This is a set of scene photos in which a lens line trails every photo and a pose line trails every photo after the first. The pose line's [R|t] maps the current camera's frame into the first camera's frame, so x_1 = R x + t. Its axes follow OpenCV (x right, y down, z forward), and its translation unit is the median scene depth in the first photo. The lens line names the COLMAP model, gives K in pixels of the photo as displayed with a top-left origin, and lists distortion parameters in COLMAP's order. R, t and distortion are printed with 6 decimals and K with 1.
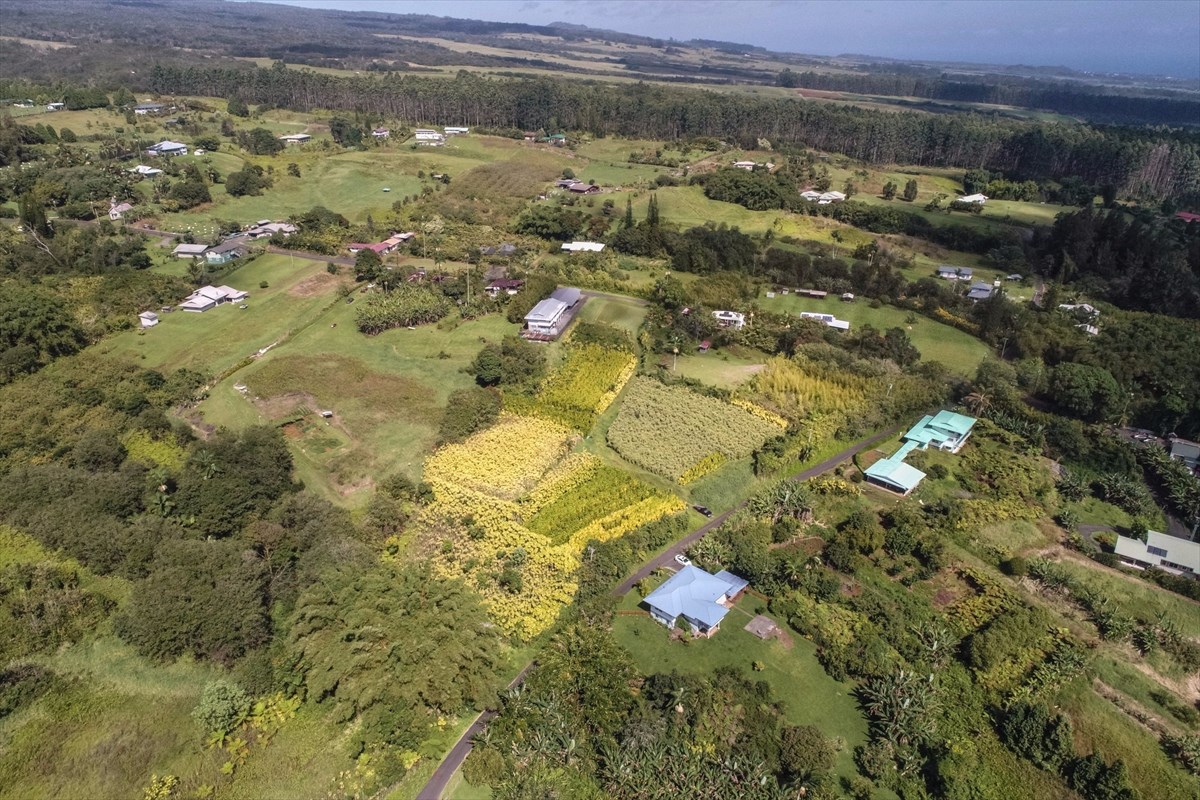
lens RADIAL K [[795.9, 0, 591.1], [0, 795.9, 402.1], [0, 0, 1]] dist [-0.001587, -0.000278]
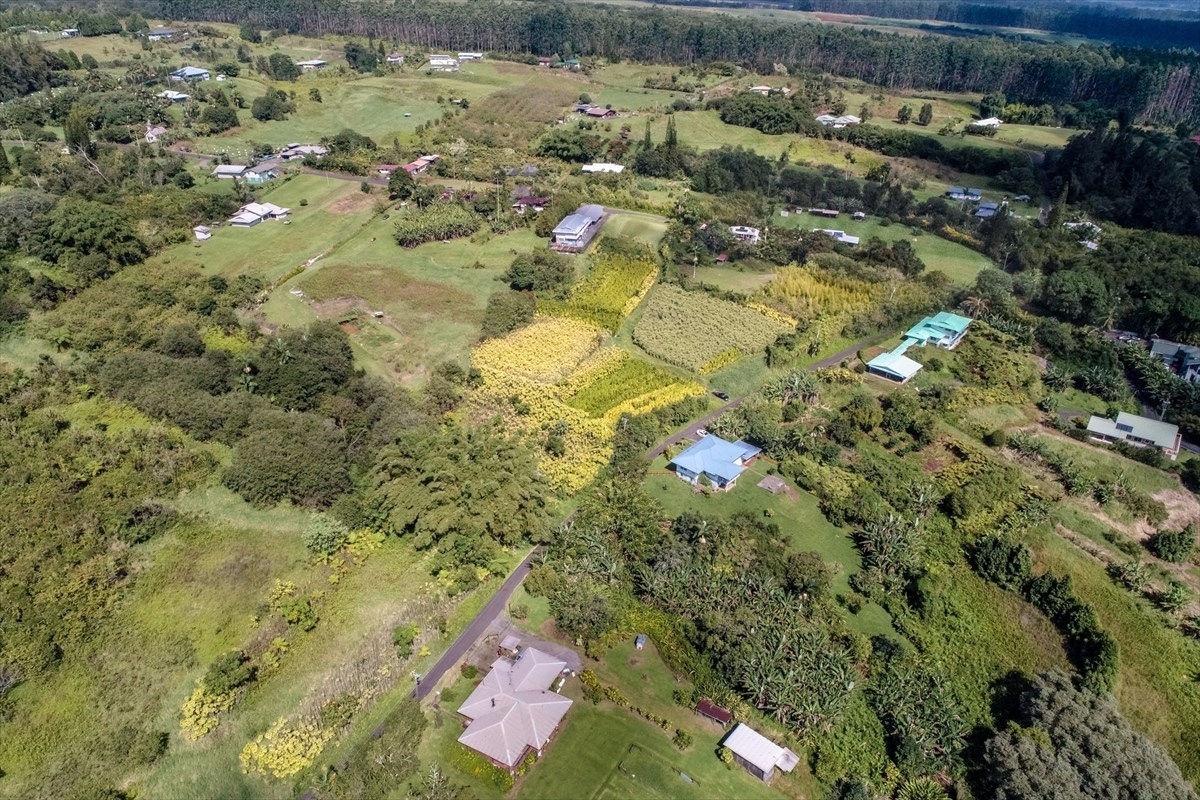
lens RADIAL K [[808.6, 0, 594.9], [0, 808.6, 396.0], [0, 0, 1]] dist [-0.002059, 0.000012]
pose [[0.999976, -0.001060, -0.006802, -0.021645], [0.001510, 0.997784, 0.066523, 0.045442], [0.006717, -0.066532, 0.997762, -0.100868]]
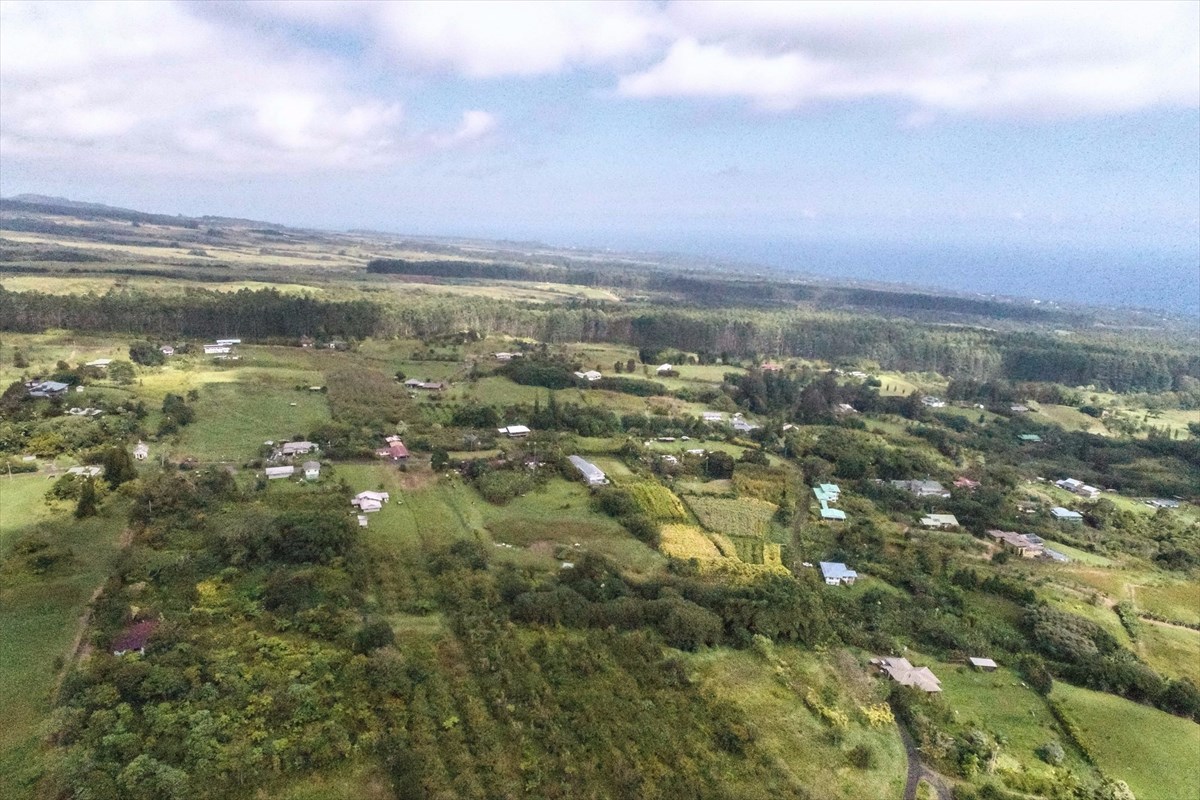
lens RADIAL K [[771.5, 0, 600.0], [0, 771.5, 400.0], [0, 0, 1]] dist [0.001000, 0.000132]
pose [[0.839998, -0.106513, 0.532032, -0.936563], [0.209202, 0.968307, -0.136443, -0.041000], [-0.500637, 0.225914, 0.835658, -0.363242]]
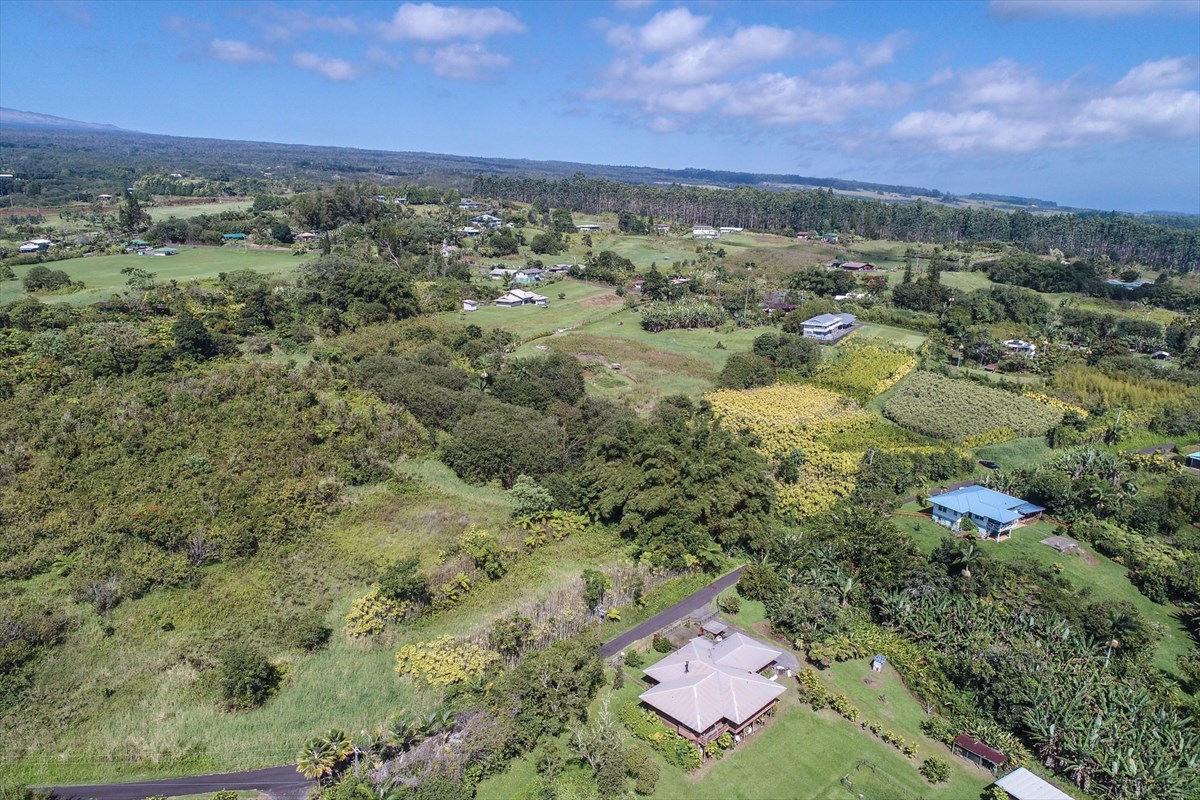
lens RADIAL K [[805.9, 0, 602.0], [0, 805.9, 400.3], [0, 0, 1]] dist [-0.001583, -0.000347]
pose [[0.954377, 0.077376, -0.288406, -0.022498], [-0.126485, 0.979669, -0.155724, 0.199520], [0.270493, 0.185098, 0.944760, -0.035501]]
